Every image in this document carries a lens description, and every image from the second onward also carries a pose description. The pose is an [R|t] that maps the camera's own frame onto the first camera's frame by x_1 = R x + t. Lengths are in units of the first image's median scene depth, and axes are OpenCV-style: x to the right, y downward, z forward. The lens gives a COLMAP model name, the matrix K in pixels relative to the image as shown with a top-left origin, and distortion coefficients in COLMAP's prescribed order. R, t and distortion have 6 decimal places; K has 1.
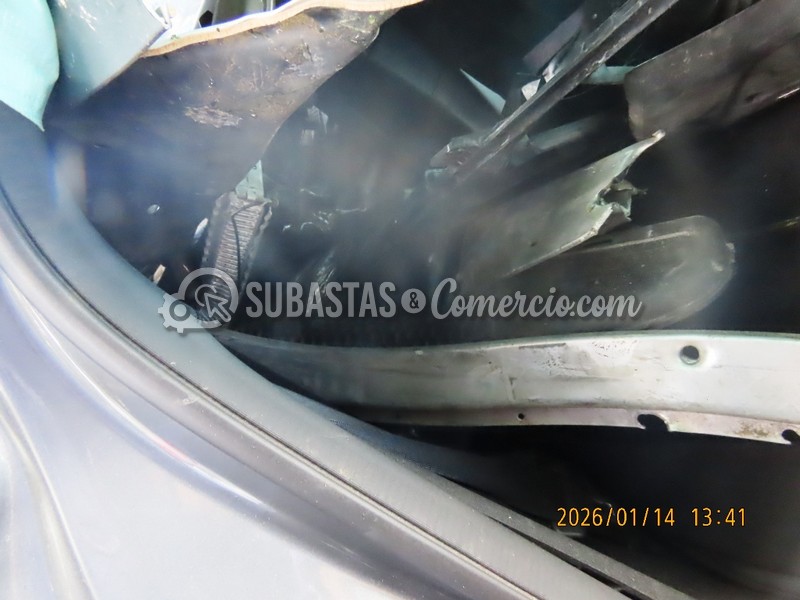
lens RADIAL K [[504.0, 0, 404.7], [0, 504.0, 298.1], [0, 0, 1]] dist [-0.004511, 0.001805]
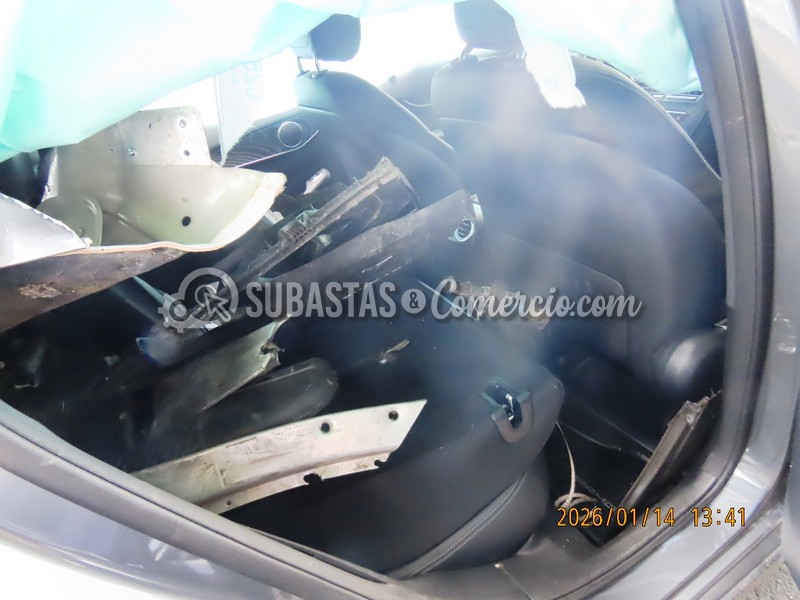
lens RADIAL K [[504.0, 0, 402.2], [0, 504.0, 299.1], [0, 0, 1]] dist [-0.004511, 0.001805]
pose [[0.755994, 0.037969, 0.653476, -0.359771], [0.209118, 0.931992, -0.296077, 0.235055], [-0.620276, 0.360486, 0.696640, -0.506836]]
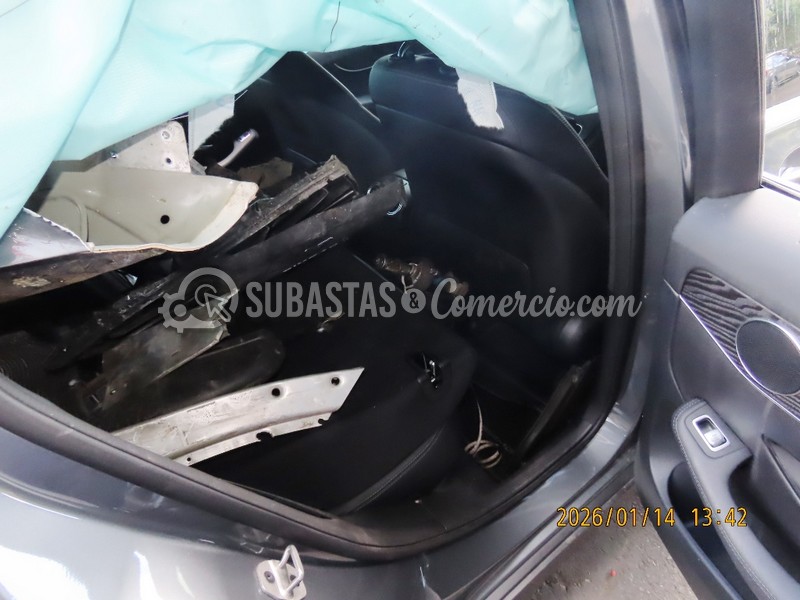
lens RADIAL K [[504.0, 0, 402.5], [0, 504.0, 296.0], [0, 0, 1]] dist [-0.004511, 0.001805]
pose [[0.637037, -0.007080, 0.770801, -0.592177], [0.224851, 0.958177, -0.177029, 0.184183], [-0.737310, 0.286090, 0.611986, -0.648632]]
